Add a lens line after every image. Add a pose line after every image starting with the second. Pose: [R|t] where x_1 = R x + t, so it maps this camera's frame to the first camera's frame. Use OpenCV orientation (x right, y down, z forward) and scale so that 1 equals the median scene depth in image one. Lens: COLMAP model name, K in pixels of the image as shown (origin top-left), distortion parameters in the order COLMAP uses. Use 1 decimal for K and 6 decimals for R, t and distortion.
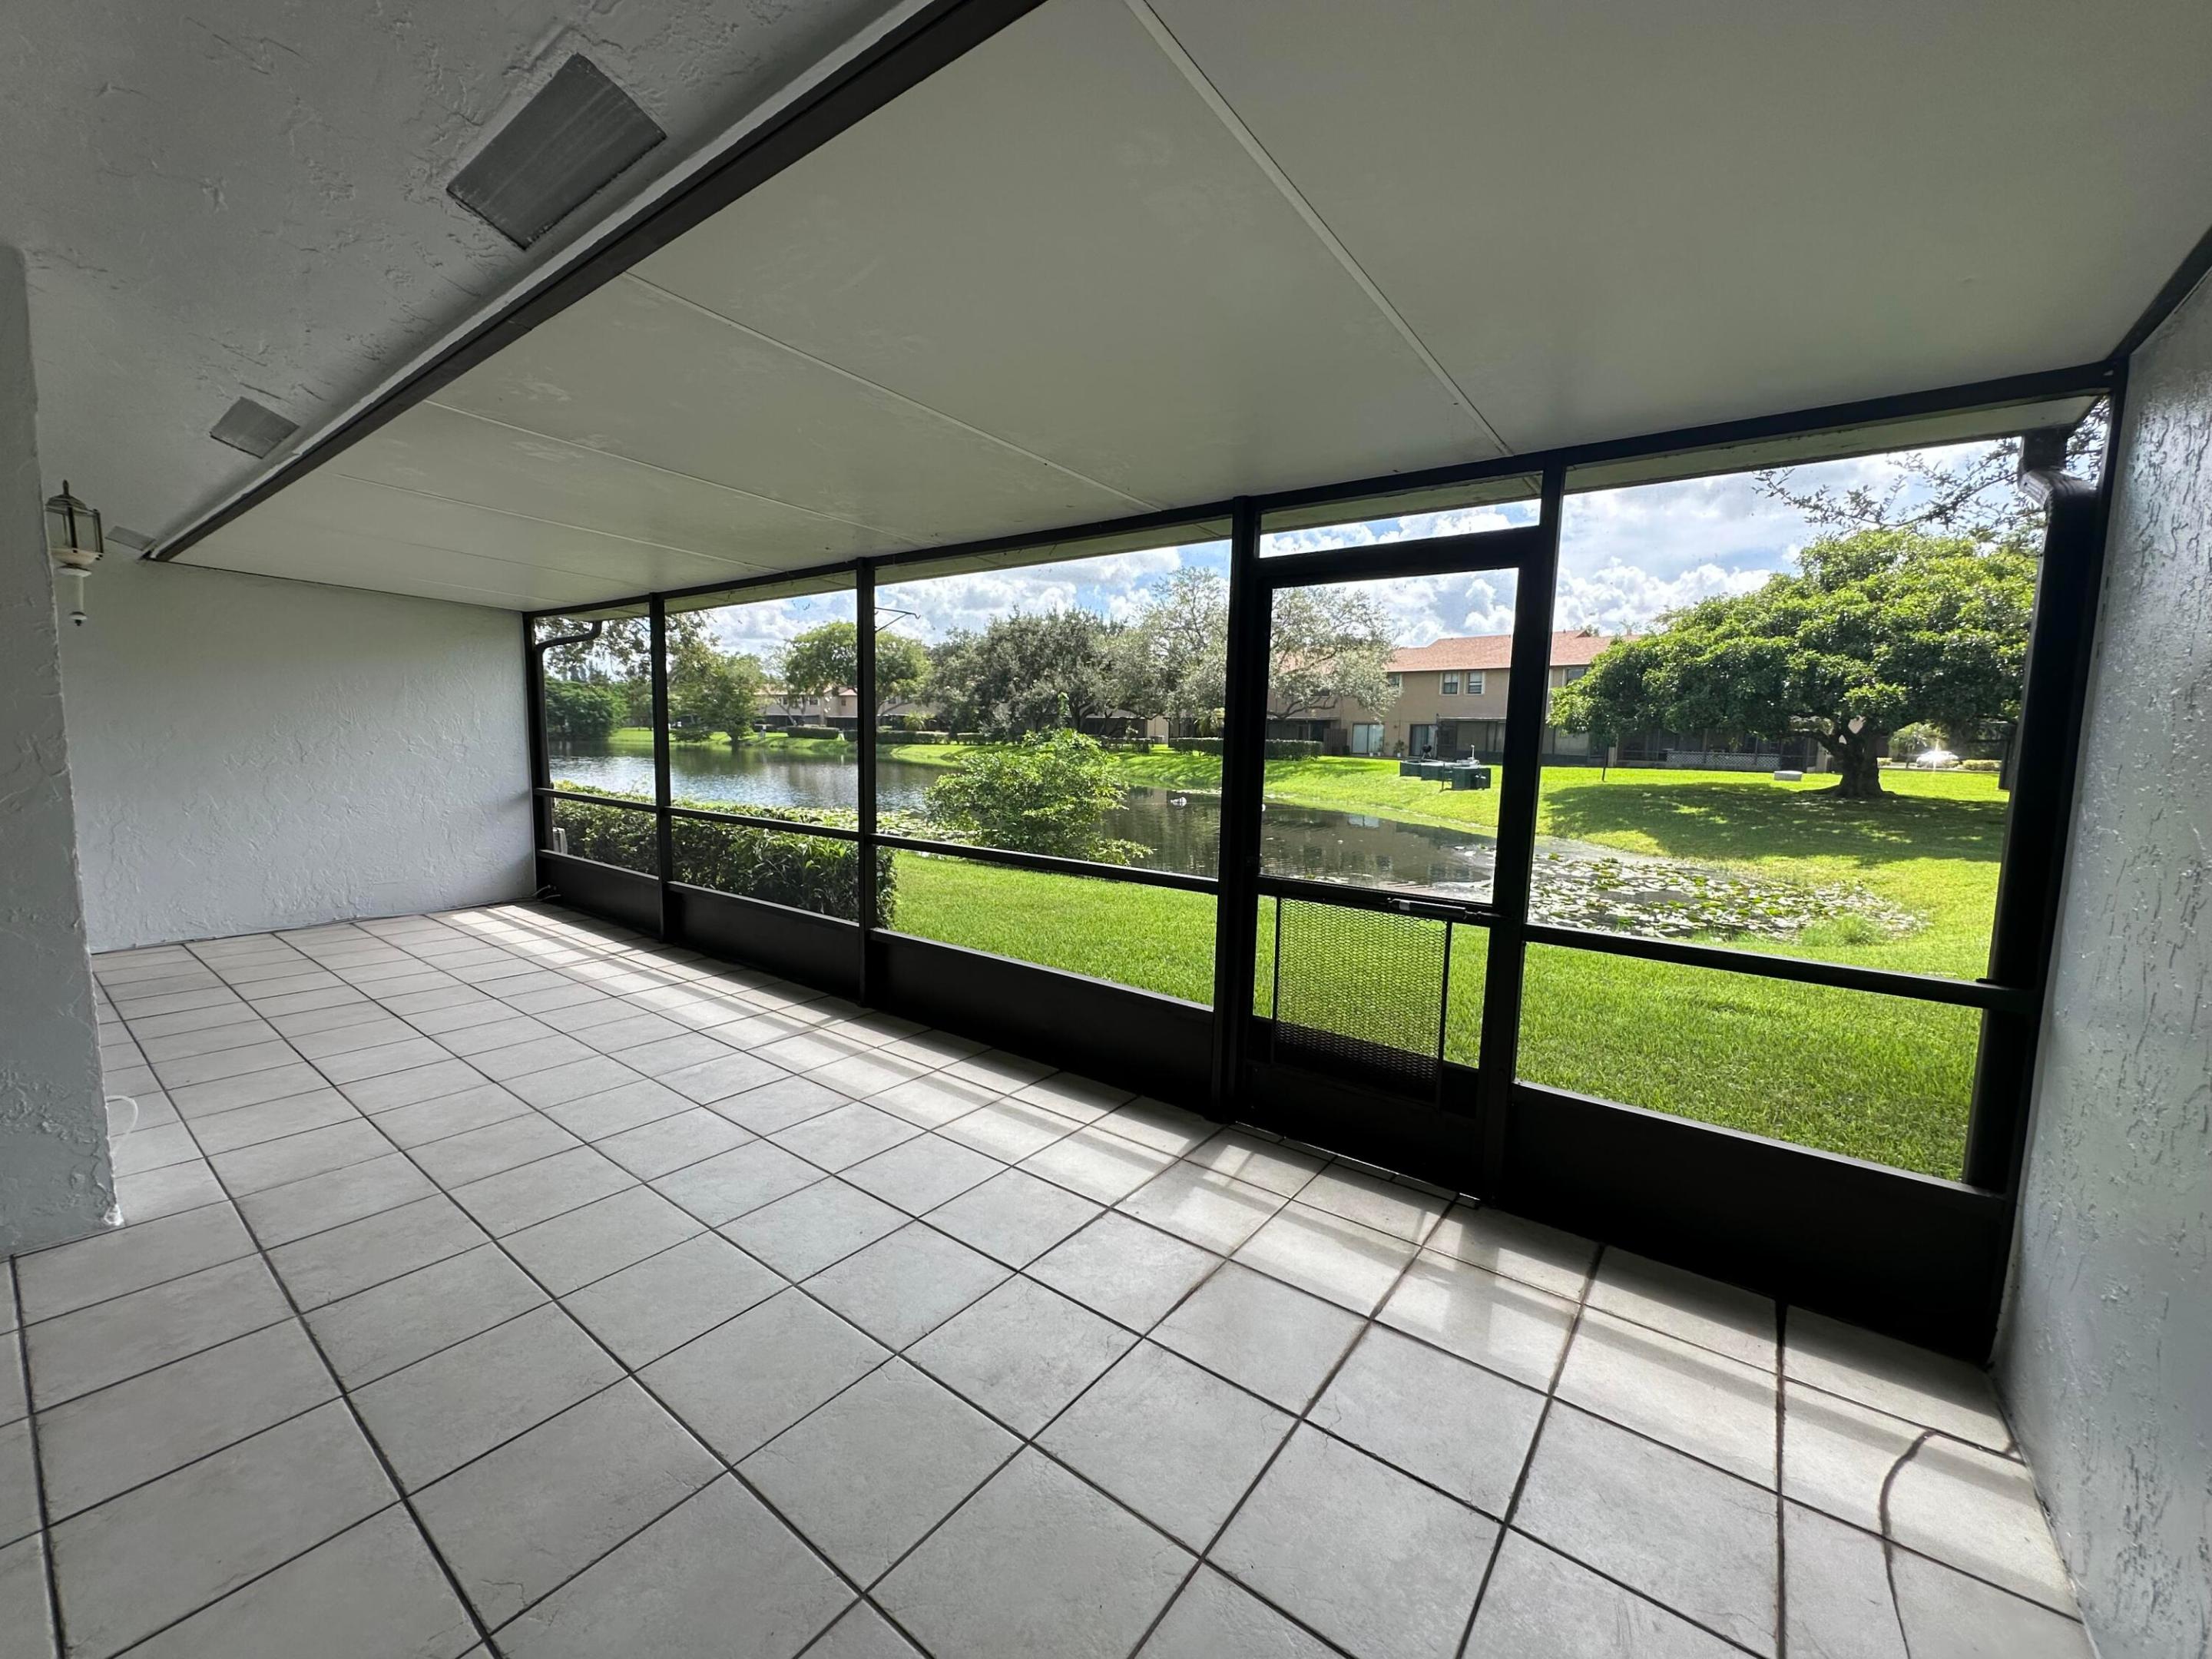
lens RADIAL K [[884.9, 0, 1101.1], [0, 884.9, 823.7], [0, 0, 1]] dist [-0.006571, 0.001156]
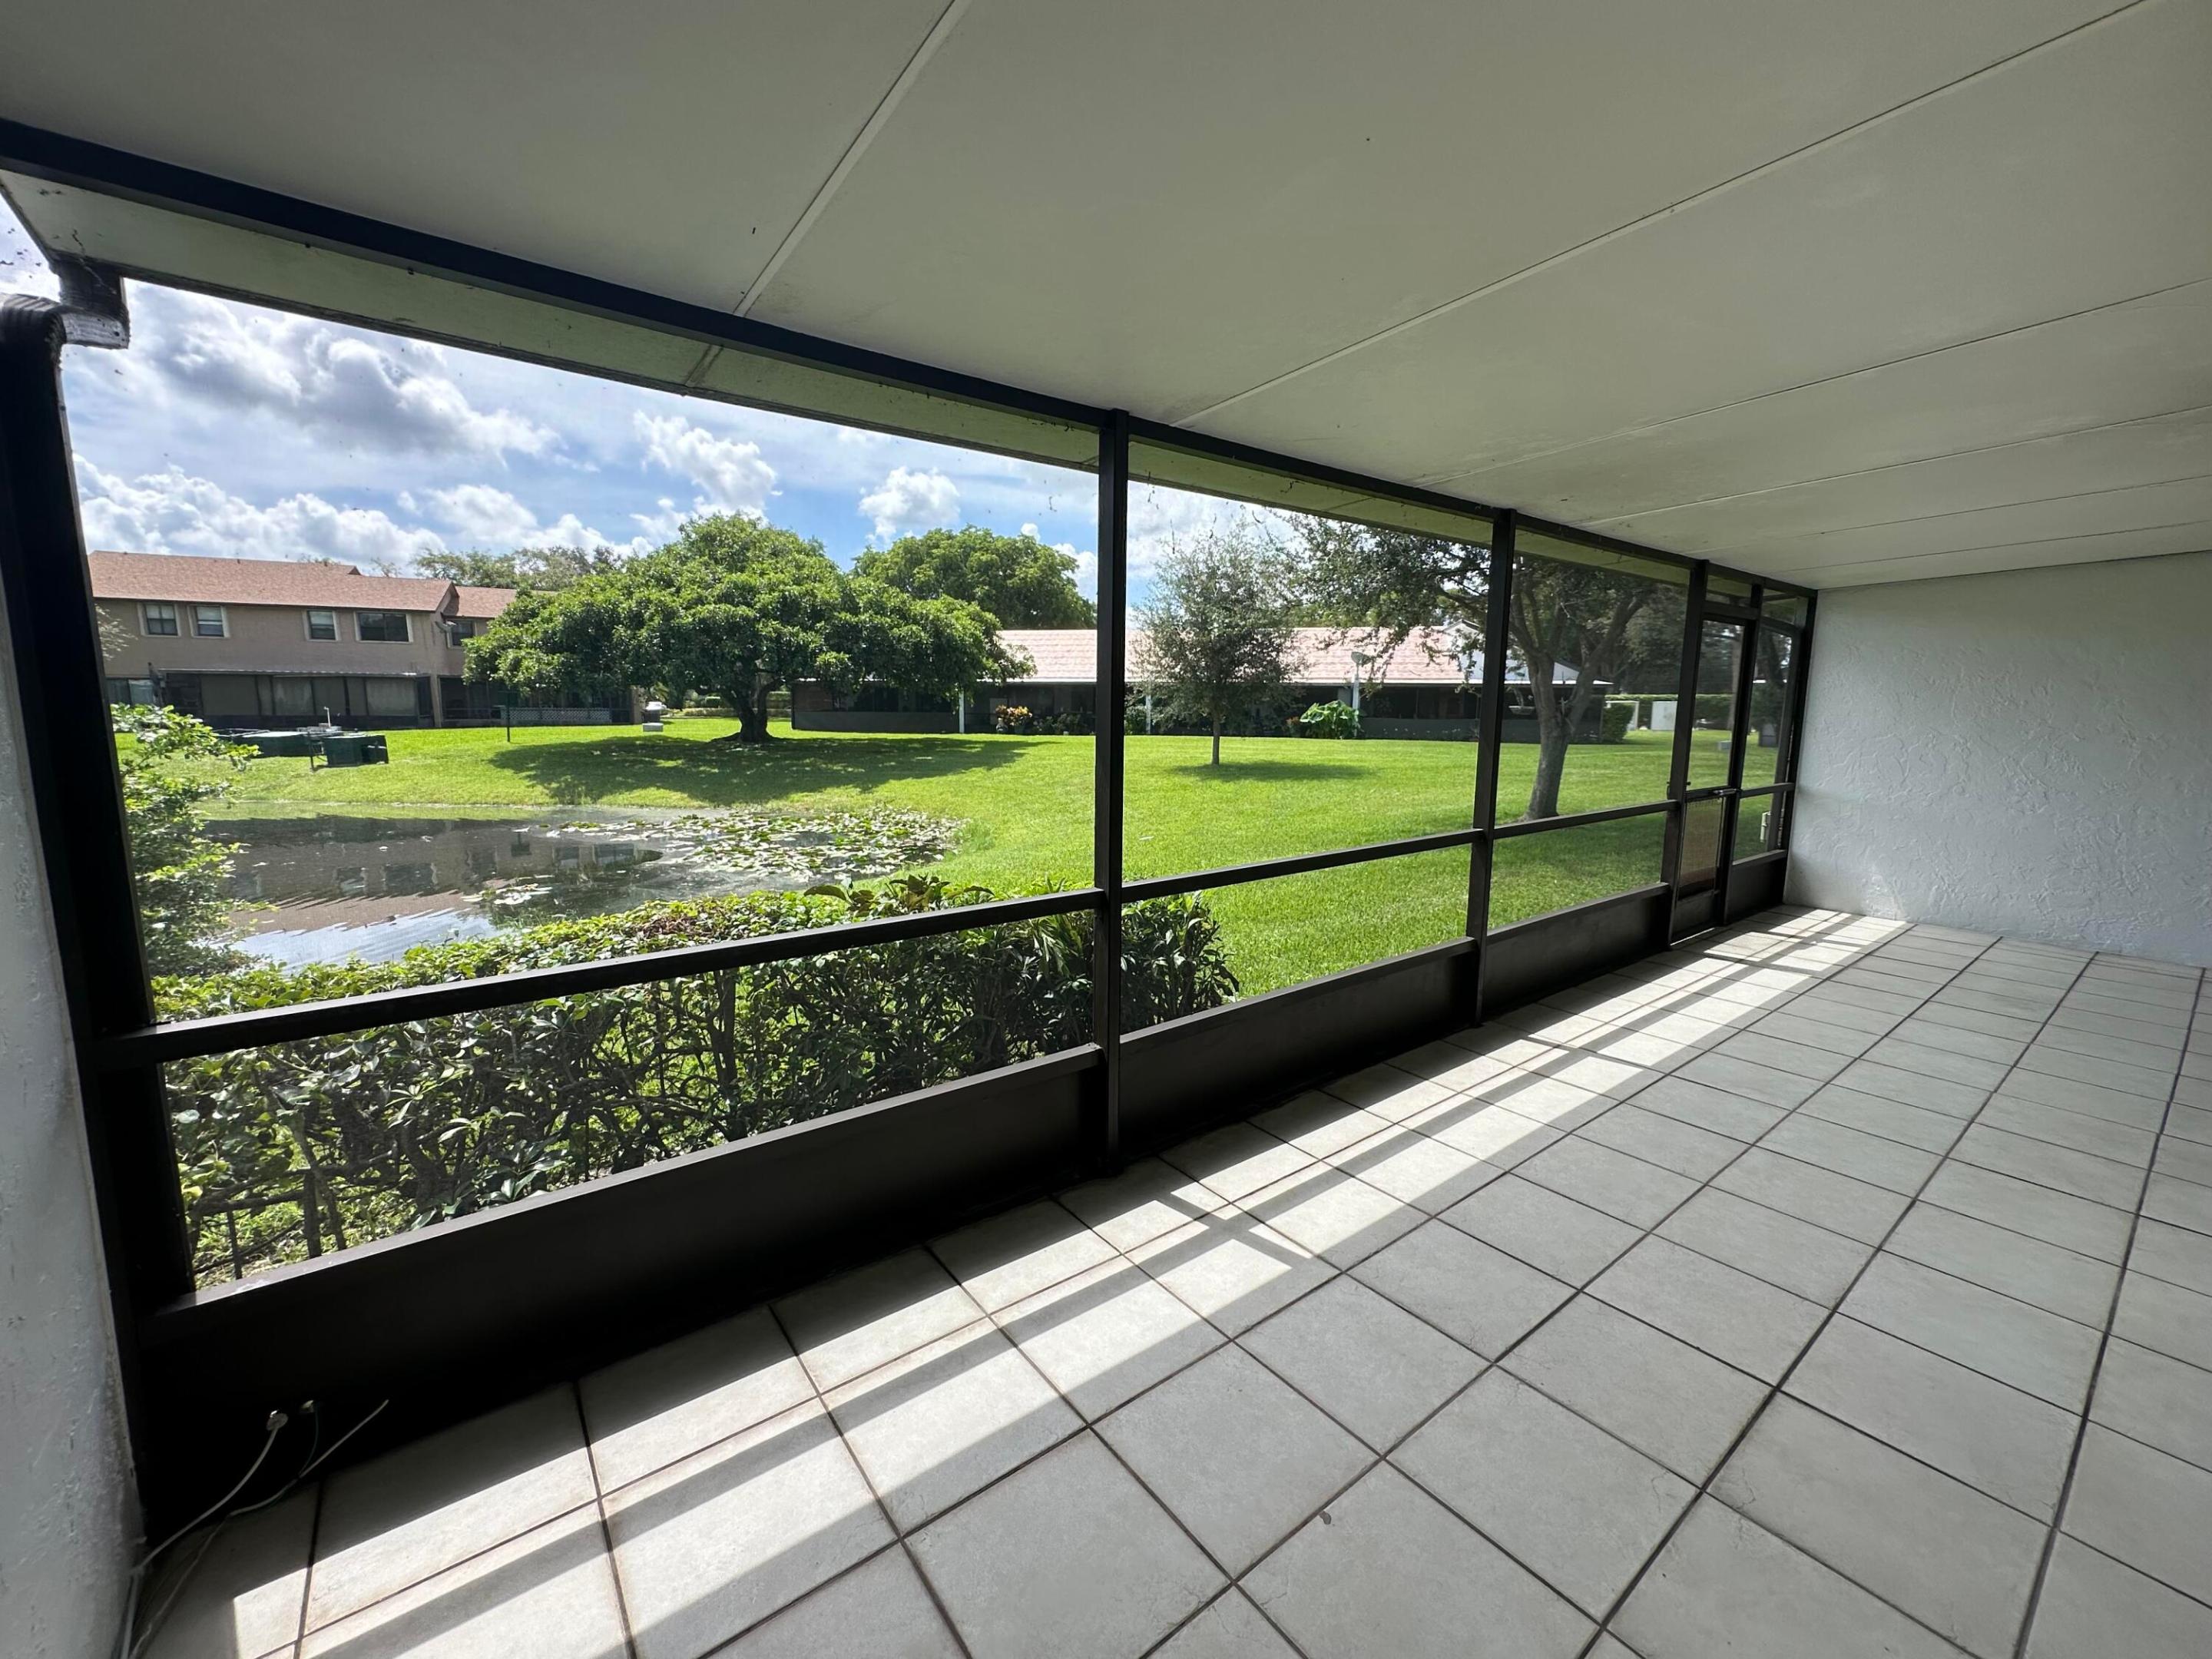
lens RADIAL K [[884.9, 0, 1100.7], [0, 884.9, 832.9], [0, 0, 1]] dist [-0.006571, 0.001156]
pose [[0.265113, -0.160164, 0.950822, -0.195307], [0.100735, 0.985312, 0.137886, -0.023603], [-0.958941, 0.059226, 0.277353, 0.183650]]
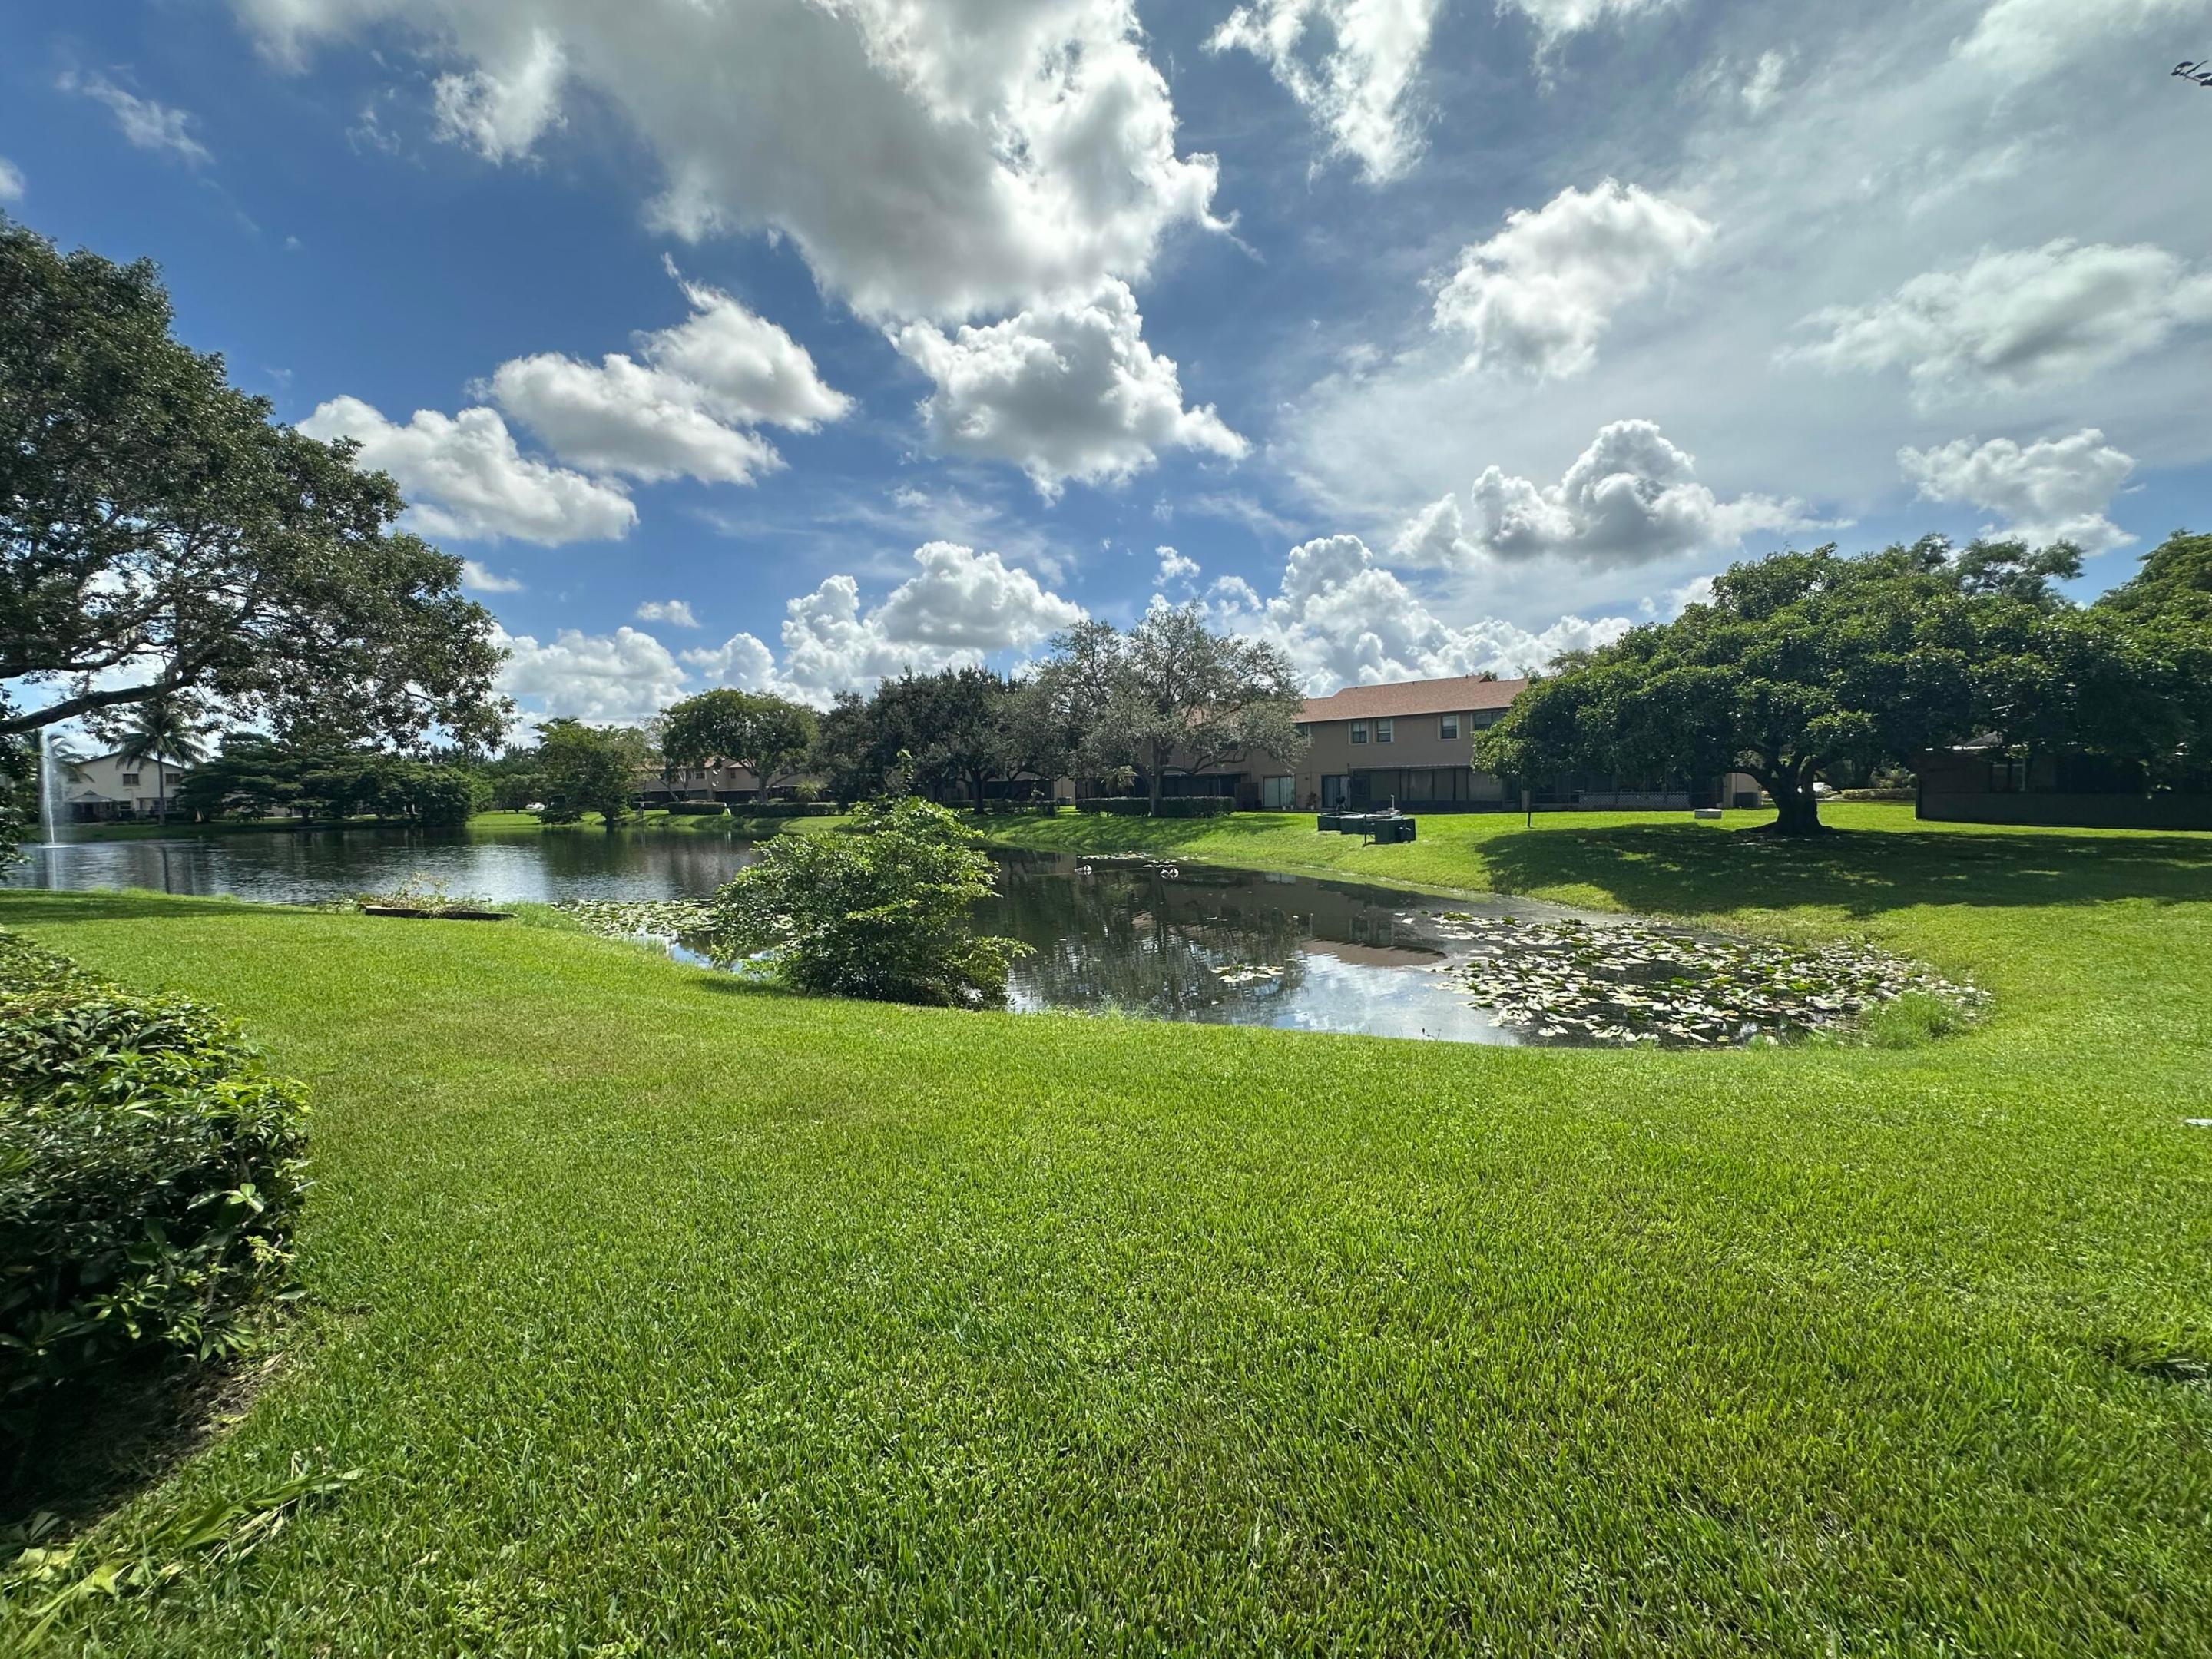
lens RADIAL K [[884.9, 0, 1101.8], [0, 884.9, 823.2], [0, 0, 1]] dist [-0.006571, 0.001156]
pose [[0.994351, -0.042075, 0.097444, 0.025210], [0.048738, 0.996560, -0.067035, -0.013786], [-0.094288, 0.071406, 0.992981, 0.123001]]
